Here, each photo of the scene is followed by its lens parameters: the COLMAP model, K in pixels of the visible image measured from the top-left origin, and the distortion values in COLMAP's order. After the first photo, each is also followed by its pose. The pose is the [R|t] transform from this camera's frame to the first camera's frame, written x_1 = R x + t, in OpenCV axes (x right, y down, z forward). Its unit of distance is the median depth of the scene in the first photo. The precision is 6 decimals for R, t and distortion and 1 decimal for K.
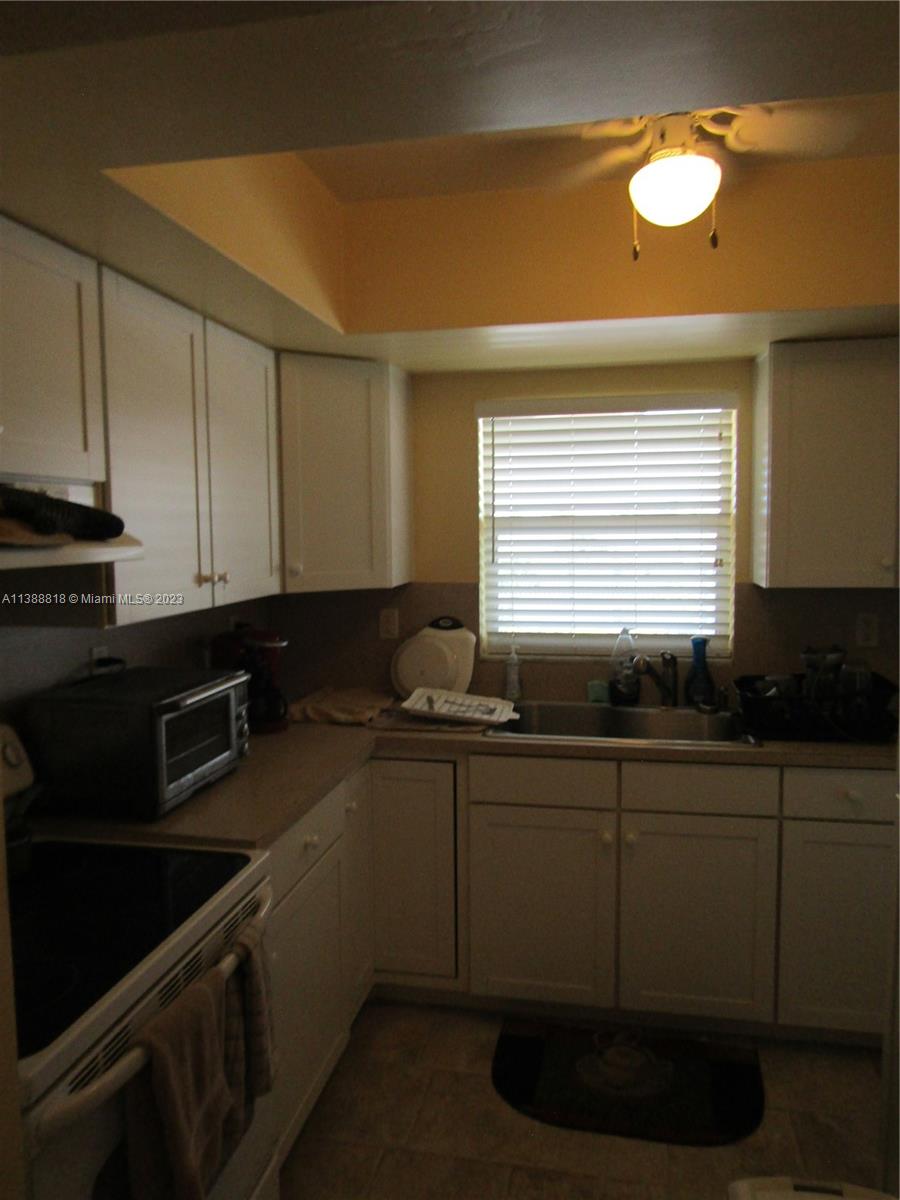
lens RADIAL K [[847.9, 0, 450.6], [0, 847.9, 608.4], [0, 0, 1]] dist [-0.021030, 0.007474]
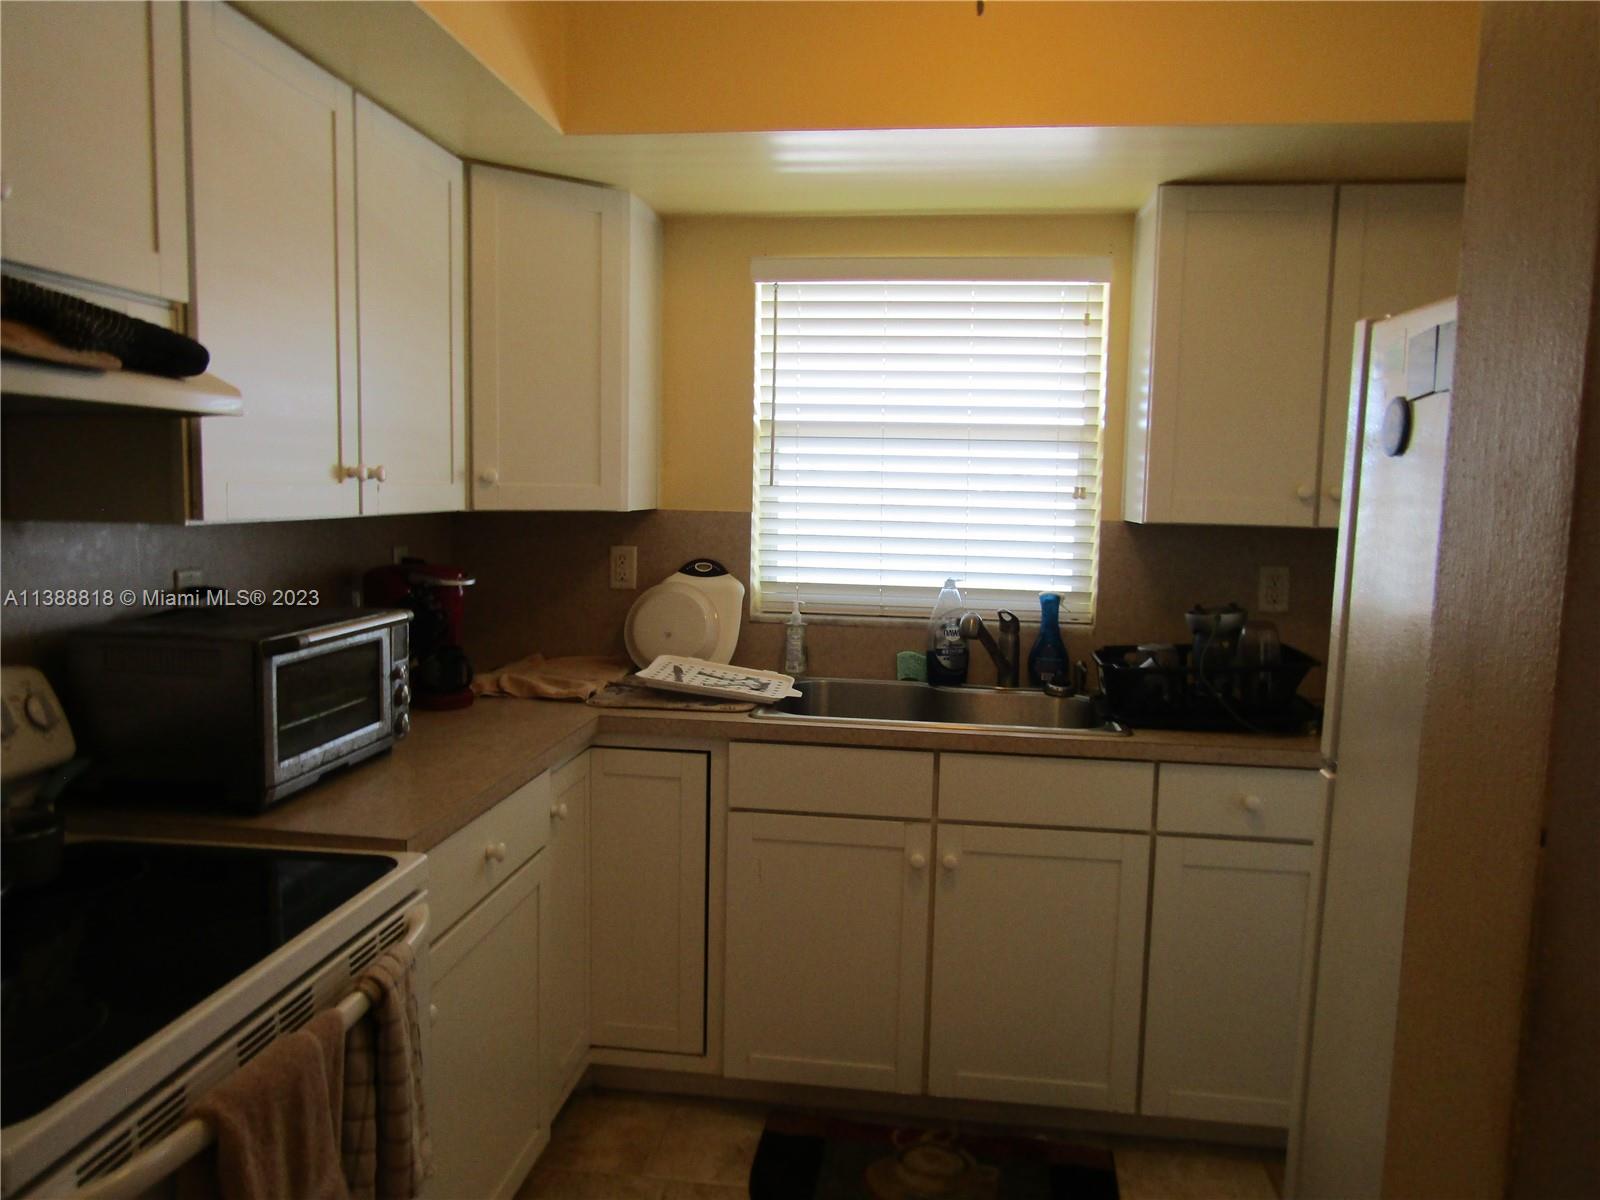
lens RADIAL K [[1130.5, 0, 804.6], [0, 1130.5, 616.7], [0, 0, 1]] dist [-0.021030, 0.007474]
pose [[0.996996, 0.024646, 0.073433, 0.012767], [-0.025950, 0.999521, 0.016858, 0.048828], [-0.072982, -0.018713, 0.997158, 0.049225]]
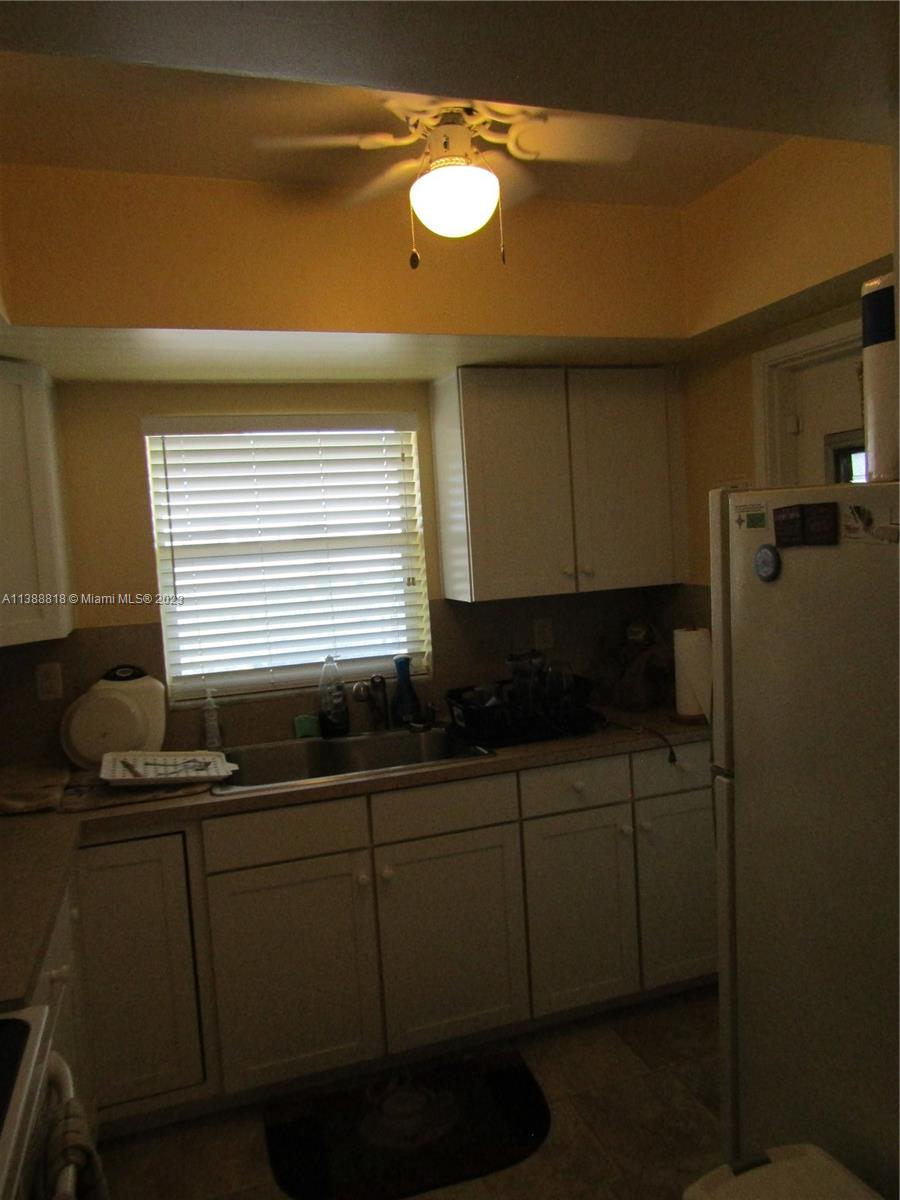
lens RADIAL K [[847.9, 0, 450.5], [0, 847.9, 608.7], [0, 0, 1]] dist [-0.021030, 0.007474]
pose [[0.864932, -0.081833, 0.495173, -0.166459], [0.096143, 0.995362, -0.003440, -0.015002], [-0.492595, 0.050582, 0.868788, 0.113520]]
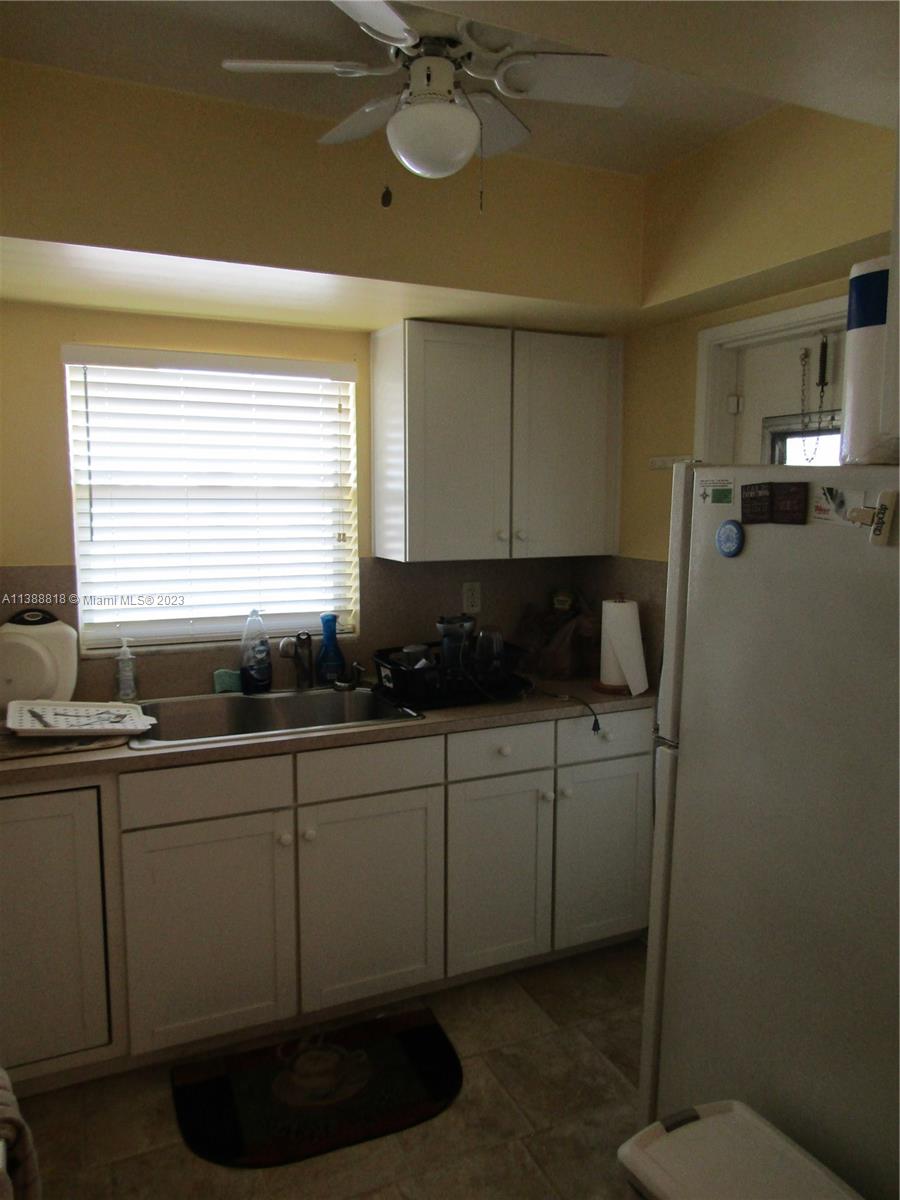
lens RADIAL K [[847.9, 0, 450.6], [0, 847.9, 609.3], [0, 0, 1]] dist [-0.021030, 0.007474]
pose [[0.804908, -0.062570, 0.590092, -0.191112], [0.041325, 0.997922, 0.049445, -0.015534], [-0.591959, -0.015414, 0.805821, 0.148250]]
